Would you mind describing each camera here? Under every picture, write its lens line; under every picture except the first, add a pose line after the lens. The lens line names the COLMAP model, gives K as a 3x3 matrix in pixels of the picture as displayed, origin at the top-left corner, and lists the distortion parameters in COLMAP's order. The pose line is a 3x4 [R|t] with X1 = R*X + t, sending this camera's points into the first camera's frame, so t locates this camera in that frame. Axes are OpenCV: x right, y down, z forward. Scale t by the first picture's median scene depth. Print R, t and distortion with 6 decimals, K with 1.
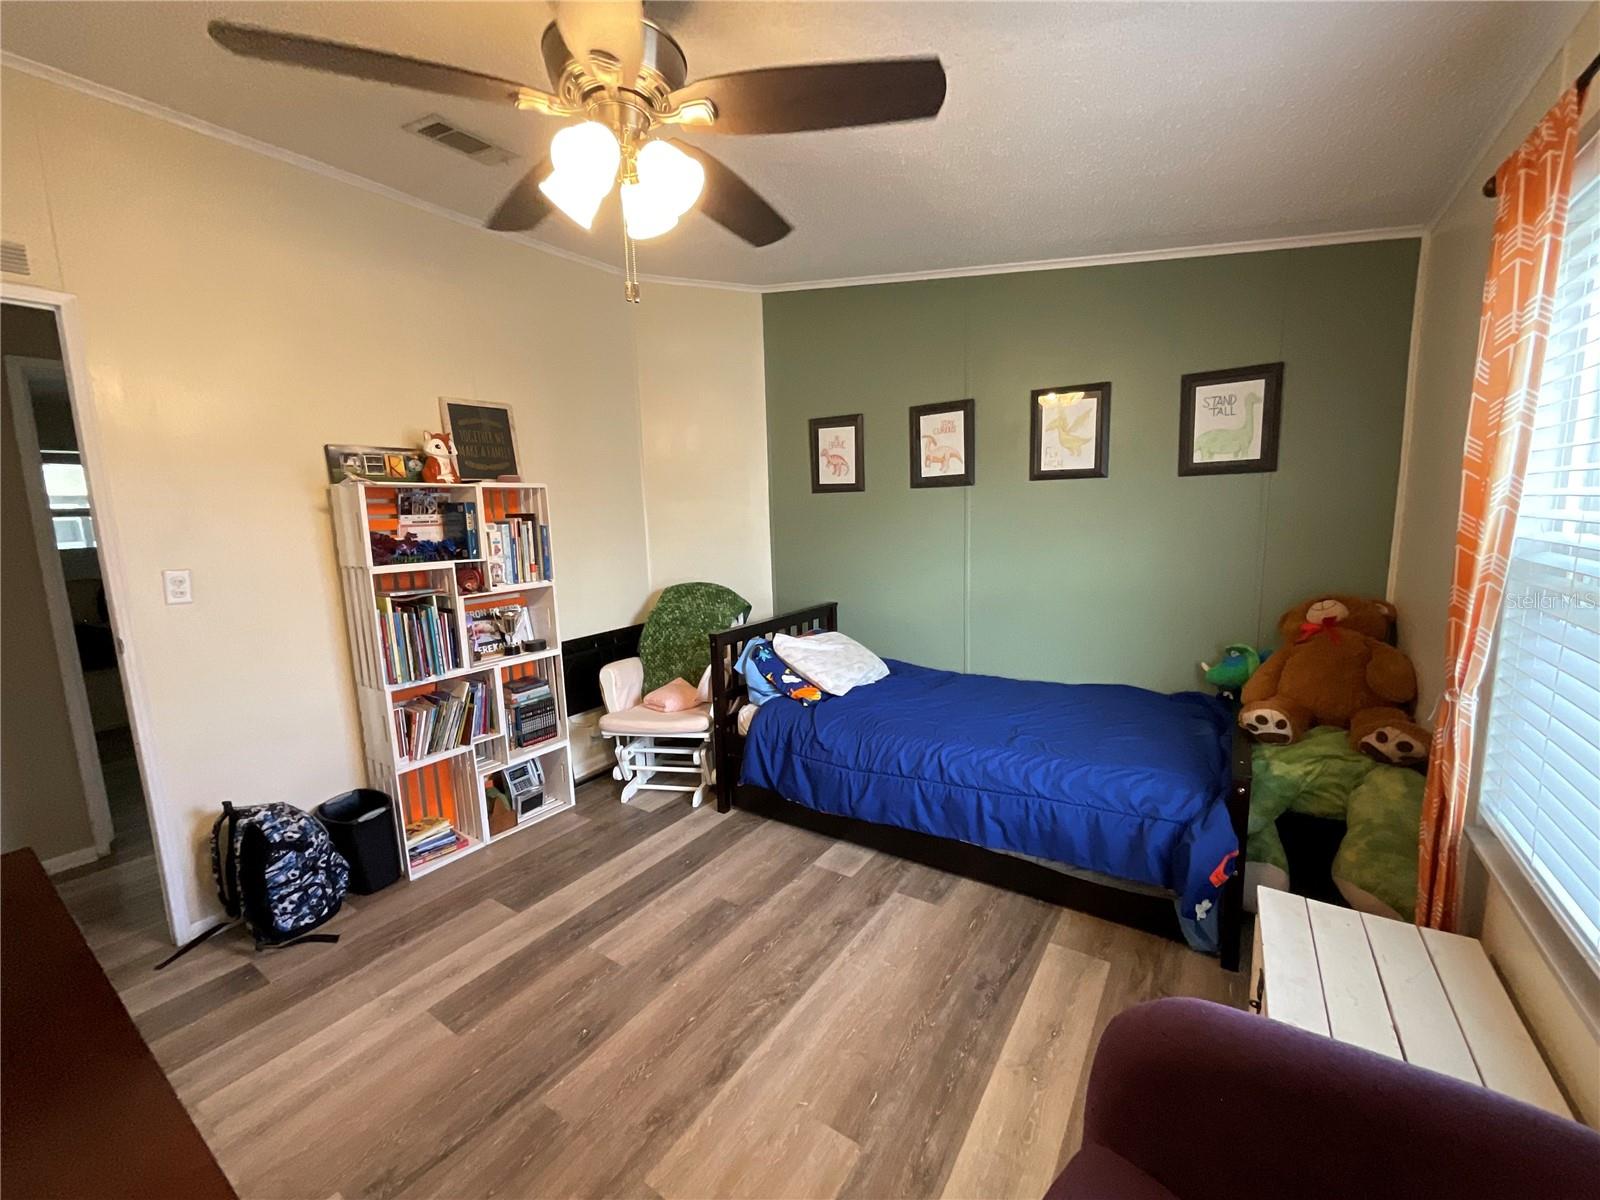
lens RADIAL K [[649.6, 0, 795.7], [0, 649.6, 601.3], [0, 0, 1]] dist [-0.007662, 0.005553]
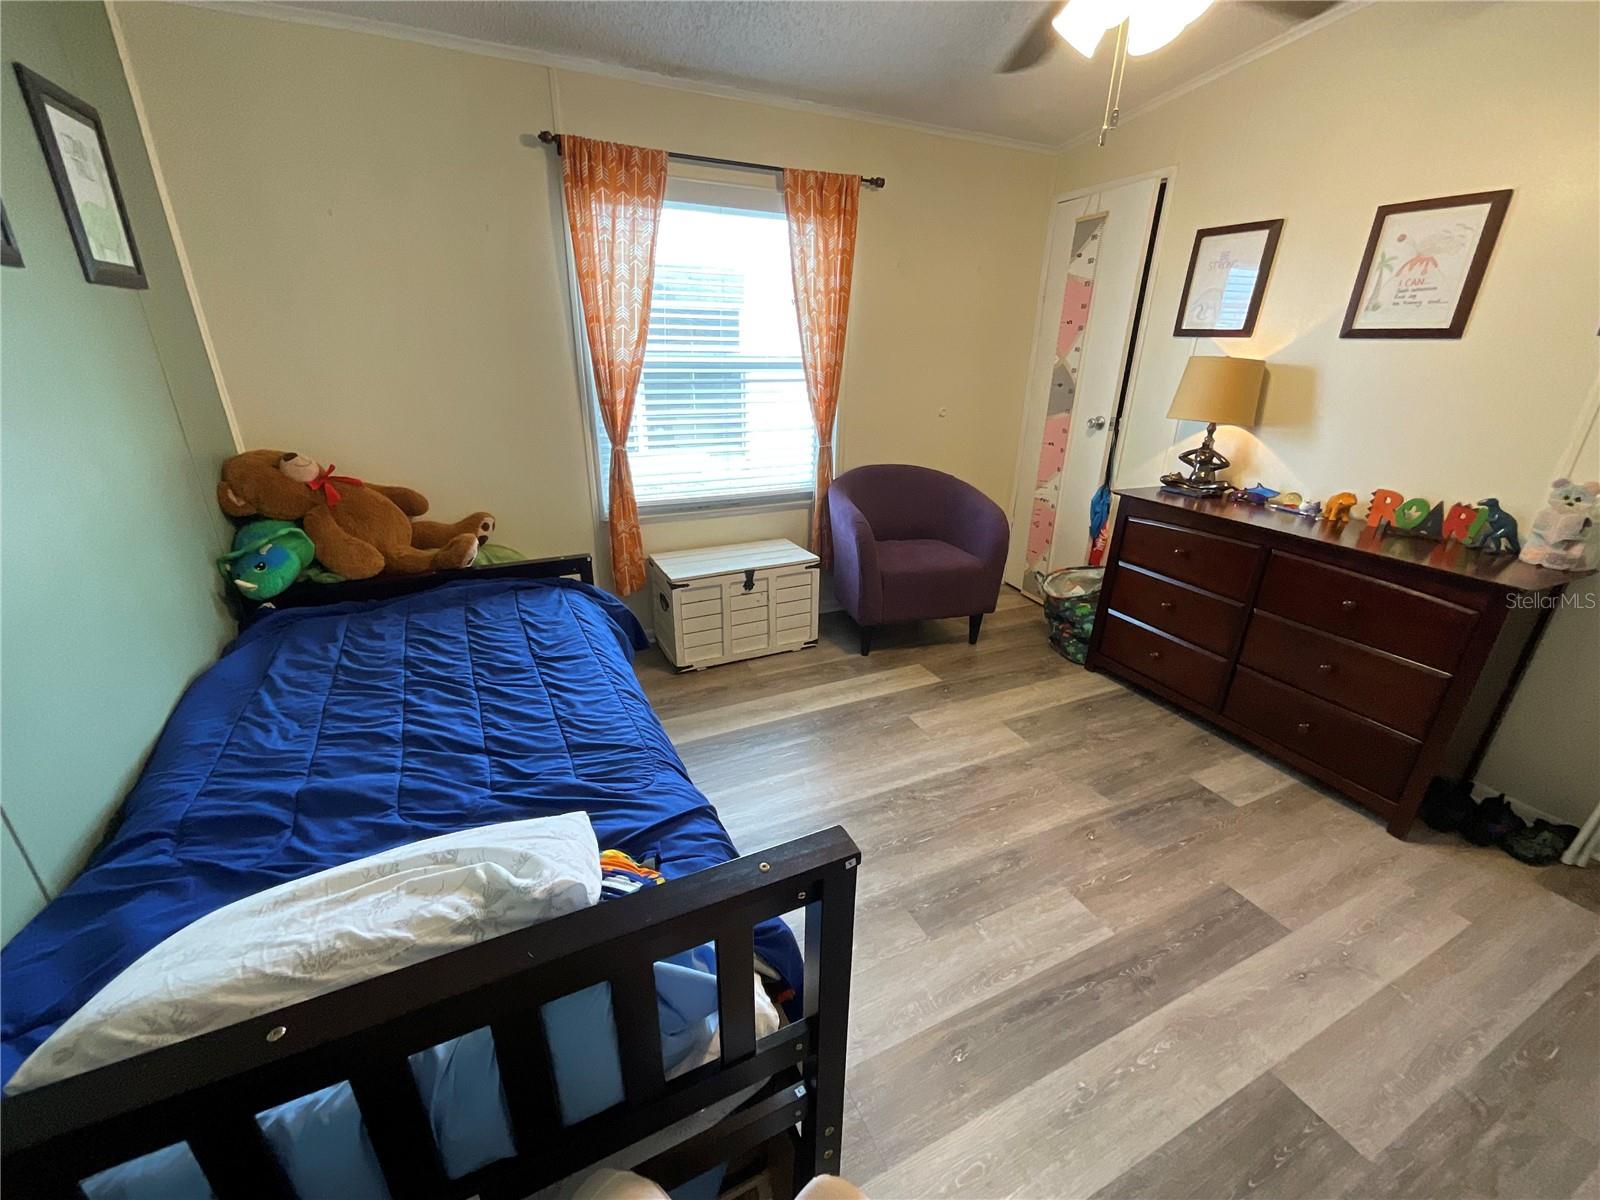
lens RADIAL K [[643.7, 0, 794.7], [0, 643.7, 602.9], [0, 0, 1]] dist [-0.008582, 0.000012]
pose [[-0.860365, -0.168873, 0.480888, -0.266553], [0.088402, 0.879769, 0.467109, -0.183927], [-0.501953, 0.444396, -0.741994, 1.441749]]
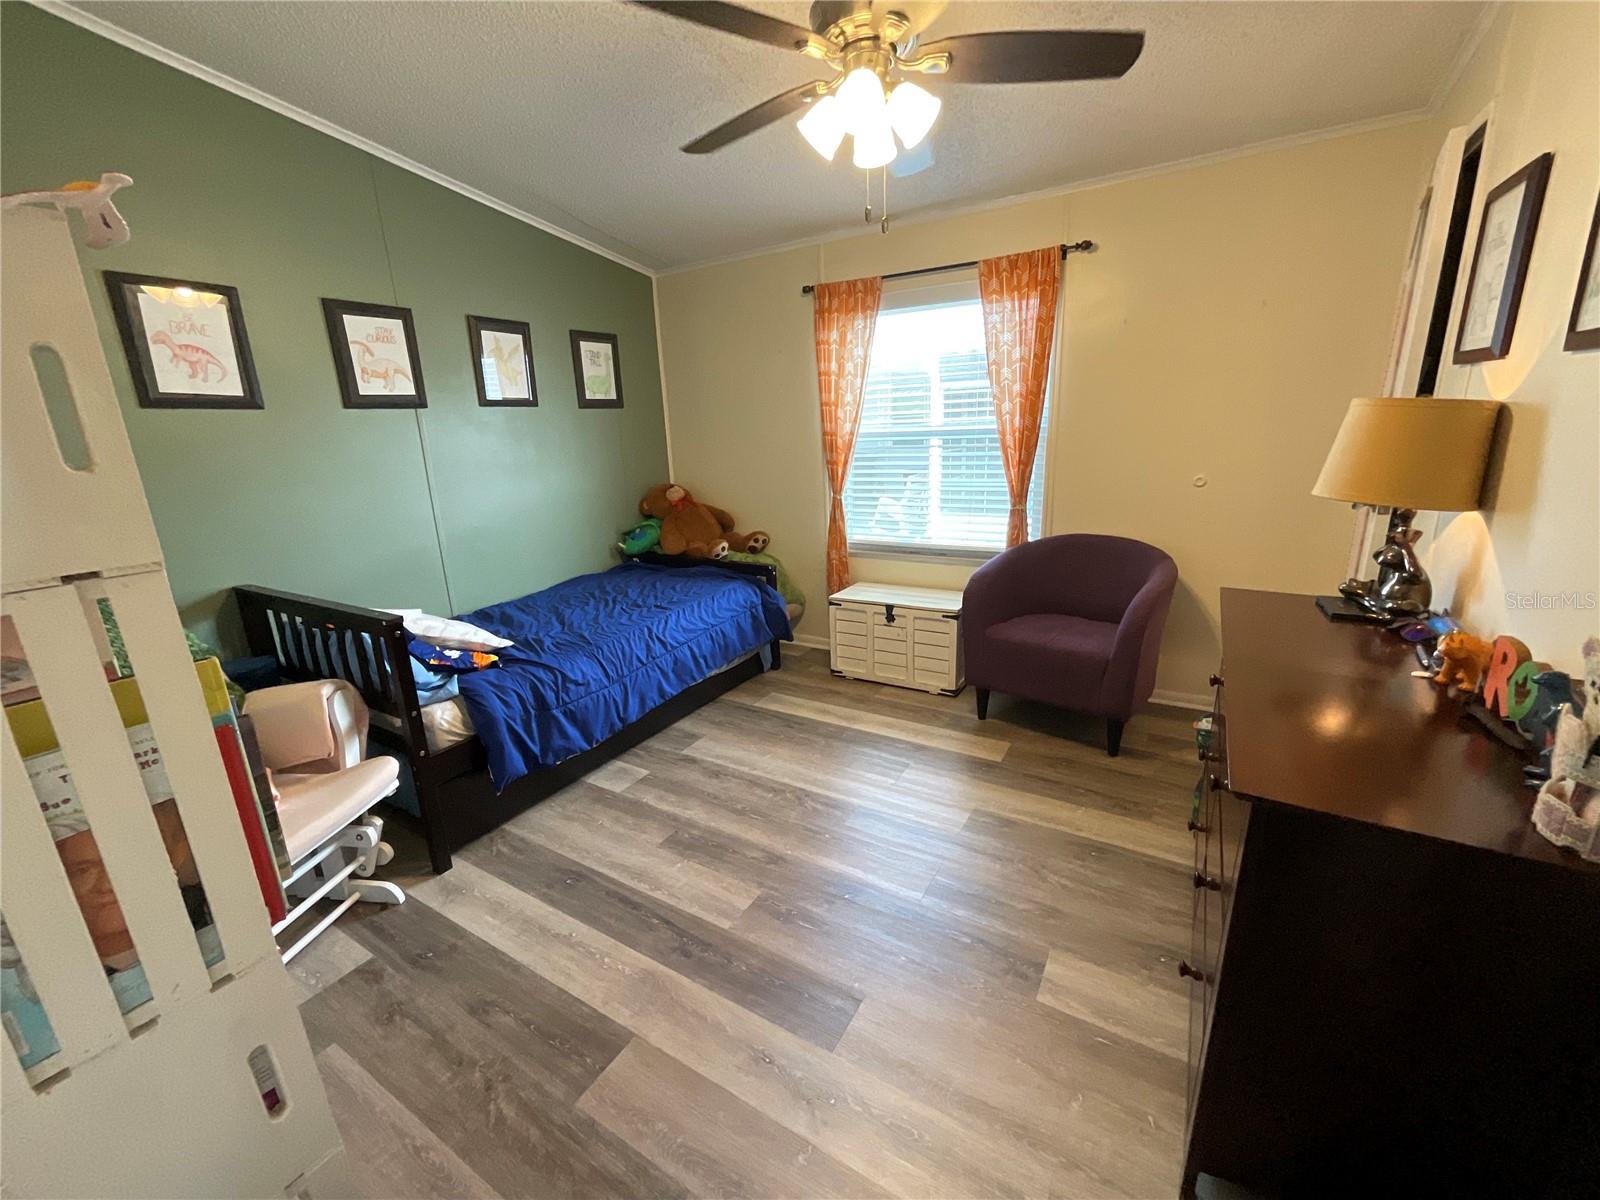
lens RADIAL K [[649.6, 0, 795.7], [0, 649.6, 601.3], [0, 0, 1]] dist [-0.007662, 0.005553]
pose [[-0.049088, -0.227391, 0.972566, -0.961276], [0.182204, 0.955361, 0.232565, -0.052412], [-0.982035, 0.188621, -0.005465, 0.763783]]
